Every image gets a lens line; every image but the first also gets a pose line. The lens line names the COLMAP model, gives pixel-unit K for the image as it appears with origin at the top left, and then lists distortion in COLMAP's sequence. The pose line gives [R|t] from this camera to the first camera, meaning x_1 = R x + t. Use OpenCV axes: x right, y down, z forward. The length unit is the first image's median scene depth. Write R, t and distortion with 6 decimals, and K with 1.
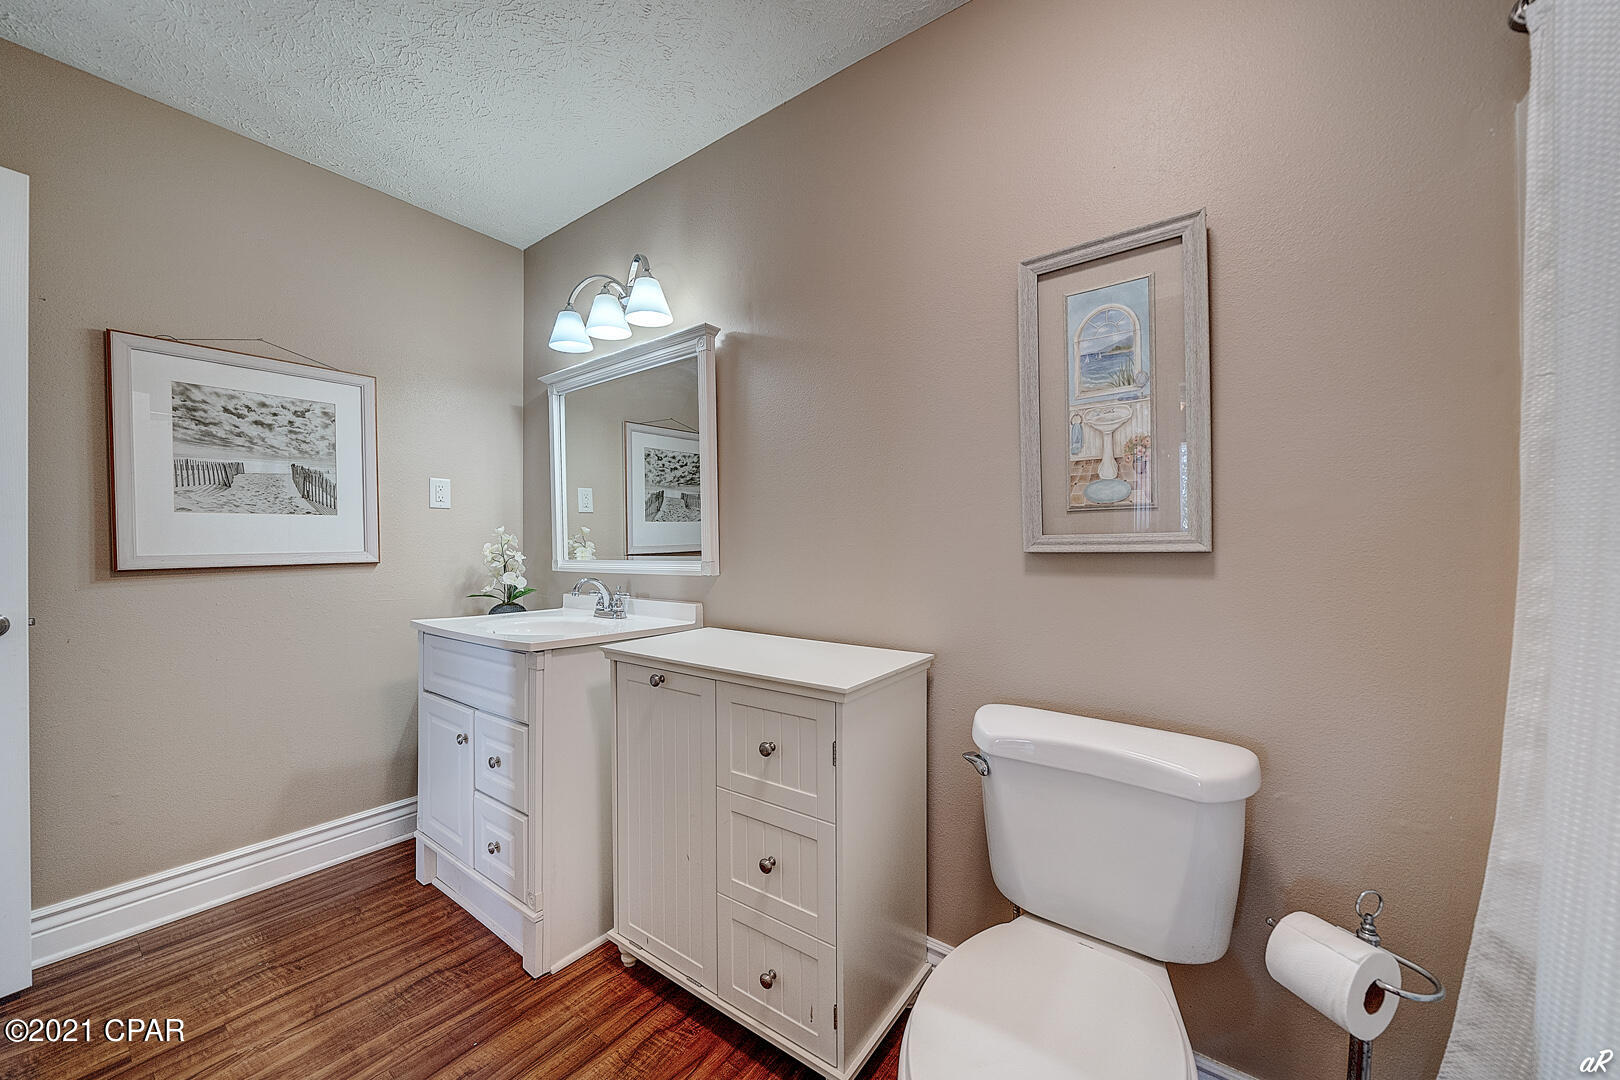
lens RADIAL K [[559.3, 0, 814.8], [0, 559.3, 547.5], [0, 0, 1]] dist [-0.001002, -0.000052]
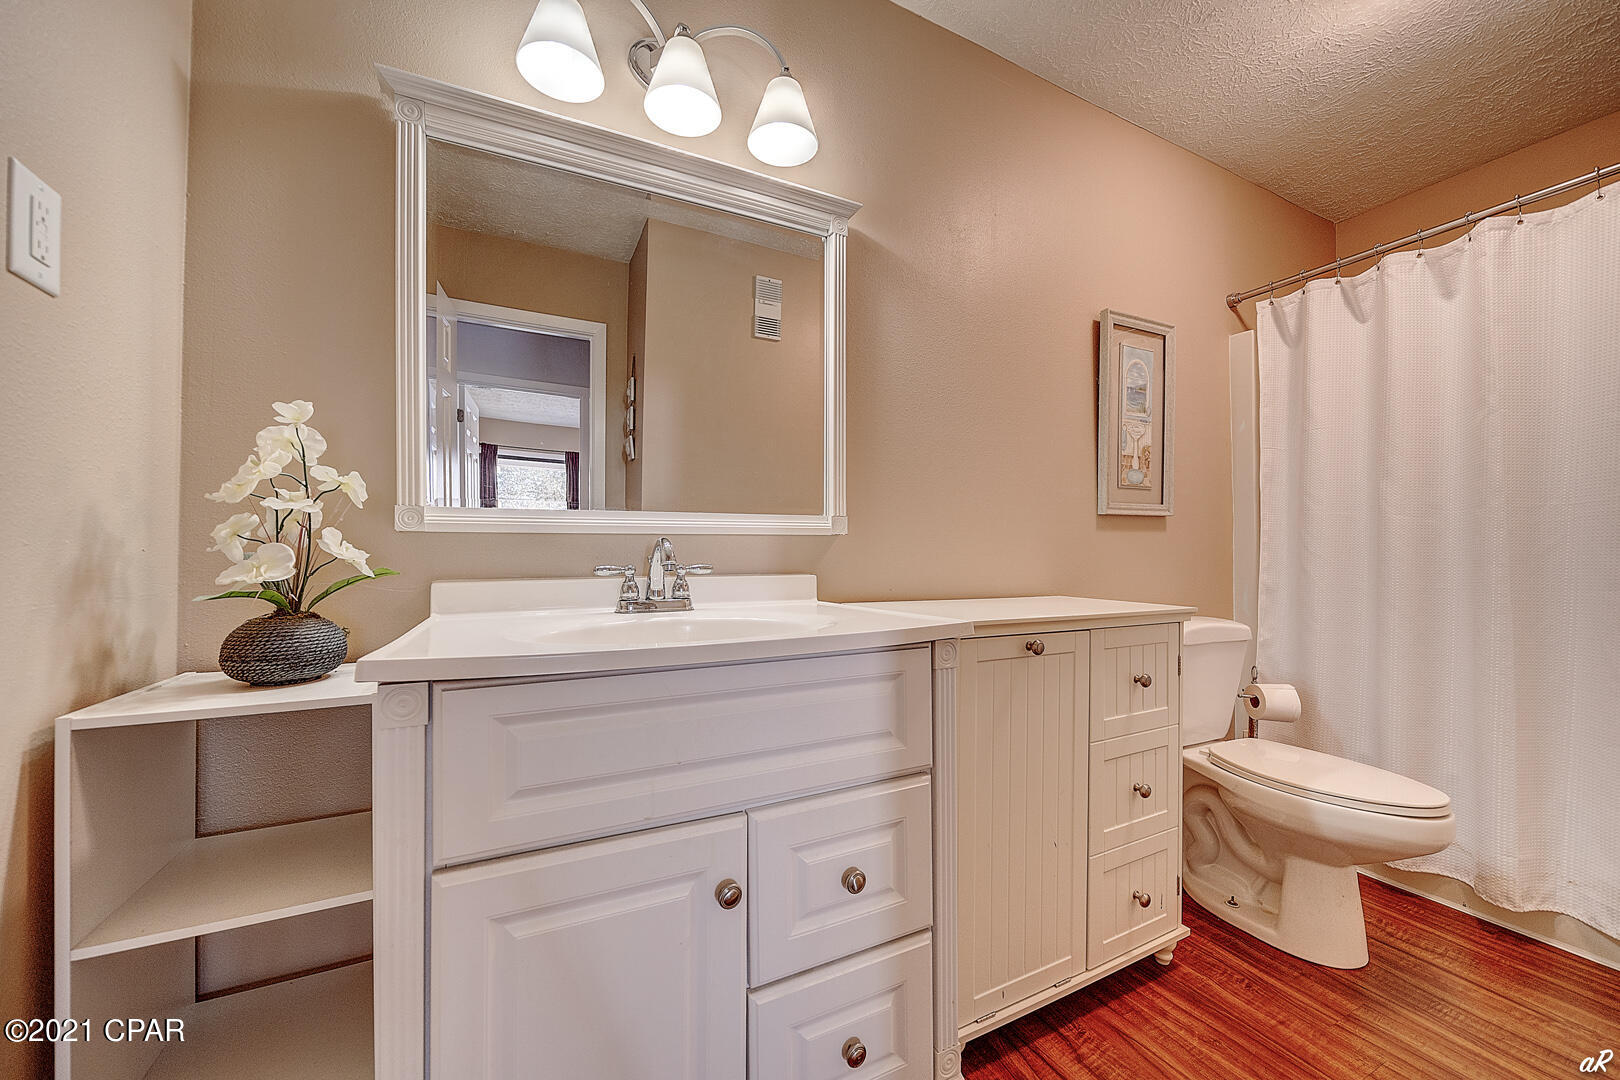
lens RADIAL K [[559.3, 0, 814.8], [0, 559.3, 547.5], [0, 0, 1]] dist [-0.001002, -0.000052]
pose [[0.507550, 0.007073, 0.861593, -1.269933], [0.002608, 0.999949, -0.009745, 0.110011], [-0.861618, 0.007193, 0.507506, 0.957392]]
